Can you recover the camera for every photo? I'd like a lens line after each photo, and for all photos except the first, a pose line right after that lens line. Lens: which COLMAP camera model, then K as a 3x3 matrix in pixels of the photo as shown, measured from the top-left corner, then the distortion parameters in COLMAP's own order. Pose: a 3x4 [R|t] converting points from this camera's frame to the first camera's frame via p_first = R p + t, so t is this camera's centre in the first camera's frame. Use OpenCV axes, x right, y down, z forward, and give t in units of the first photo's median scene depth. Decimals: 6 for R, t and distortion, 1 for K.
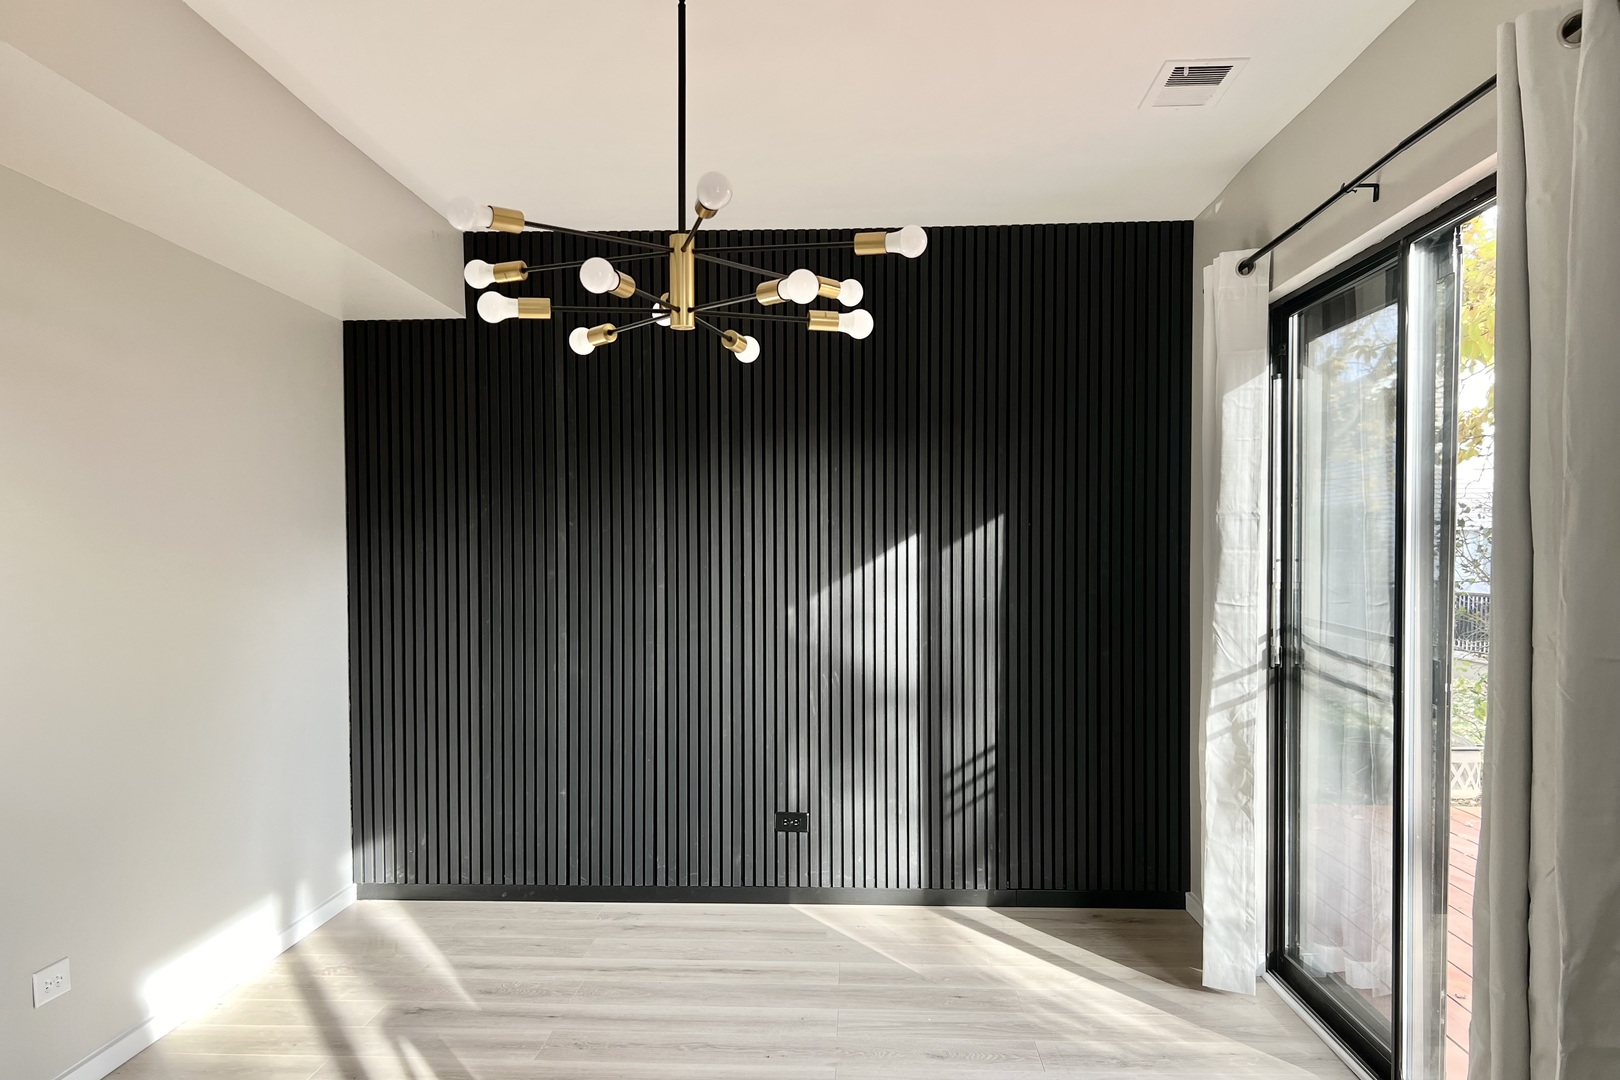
lens RADIAL K [[1197.1, 0, 816.8], [0, 1197.1, 549.0], [0, 0, 1]] dist [0.057537, 0.001597]
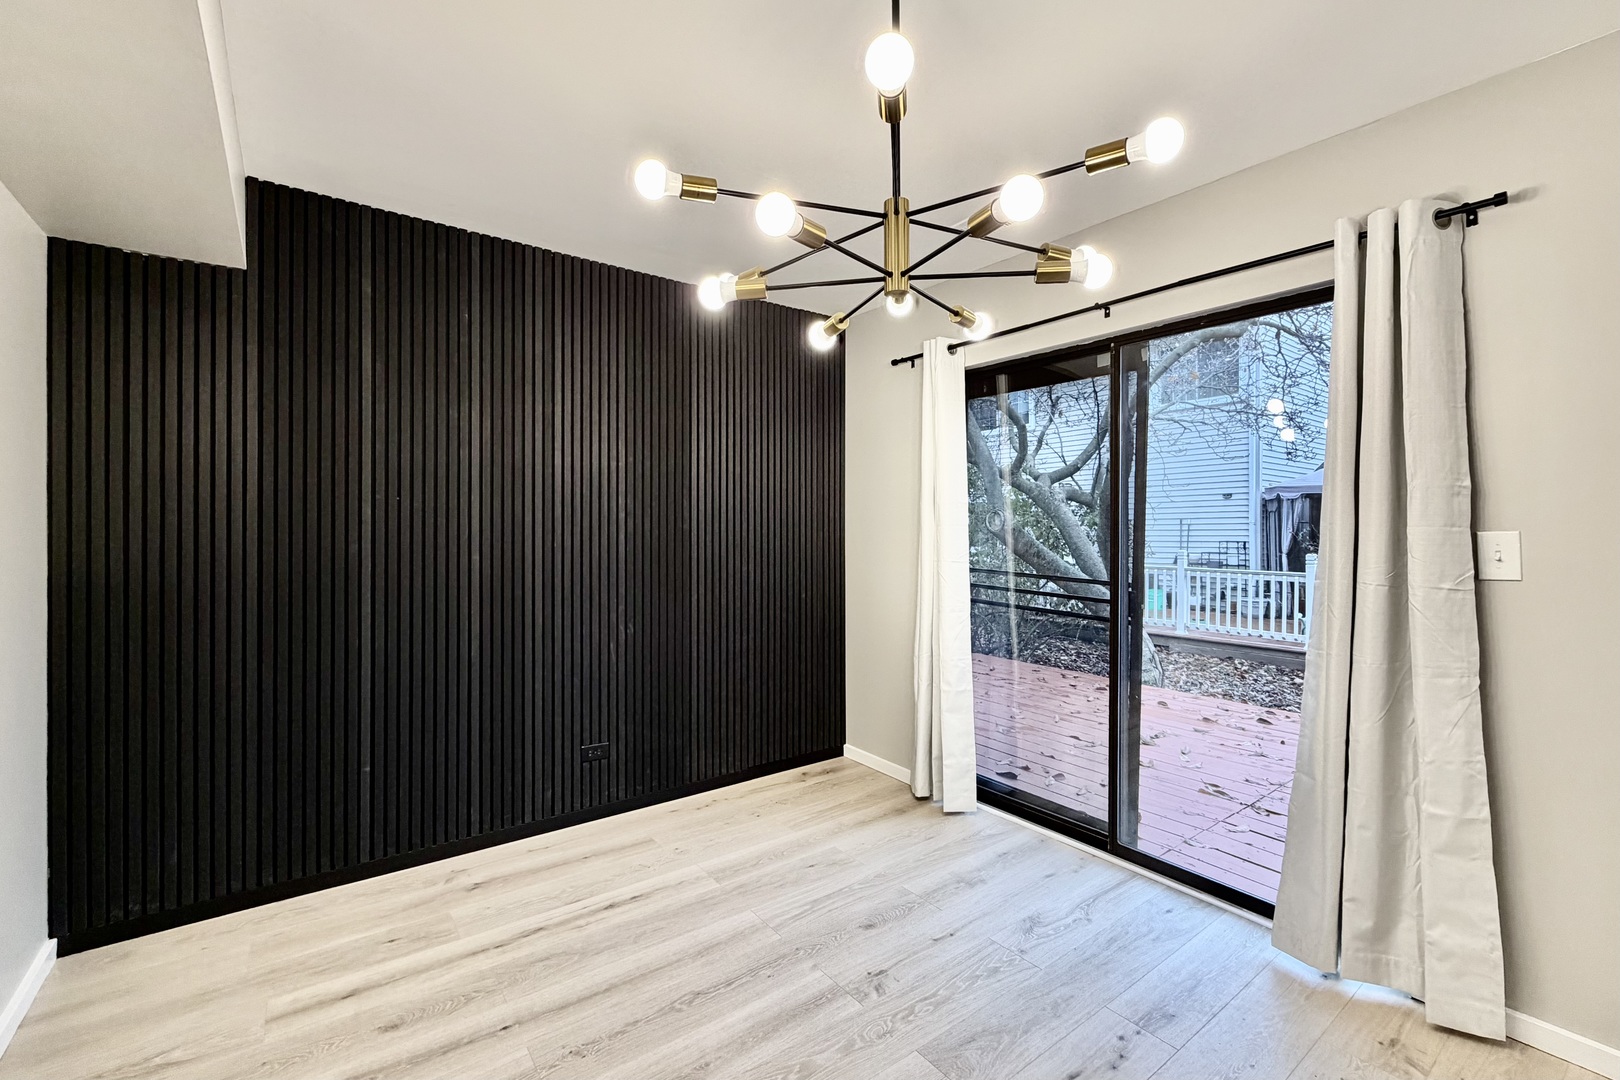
lens RADIAL K [[659.5, 0, 806.0], [0, 659.5, 527.2], [0, 0, 1]] dist [-0.001078, 0.000133]
pose [[0.780205, 0.006827, 0.625487, -0.321770], [-0.005841, 0.999976, -0.003629, 0.001212], [-0.625497, -0.000822, 0.780226, 0.412788]]
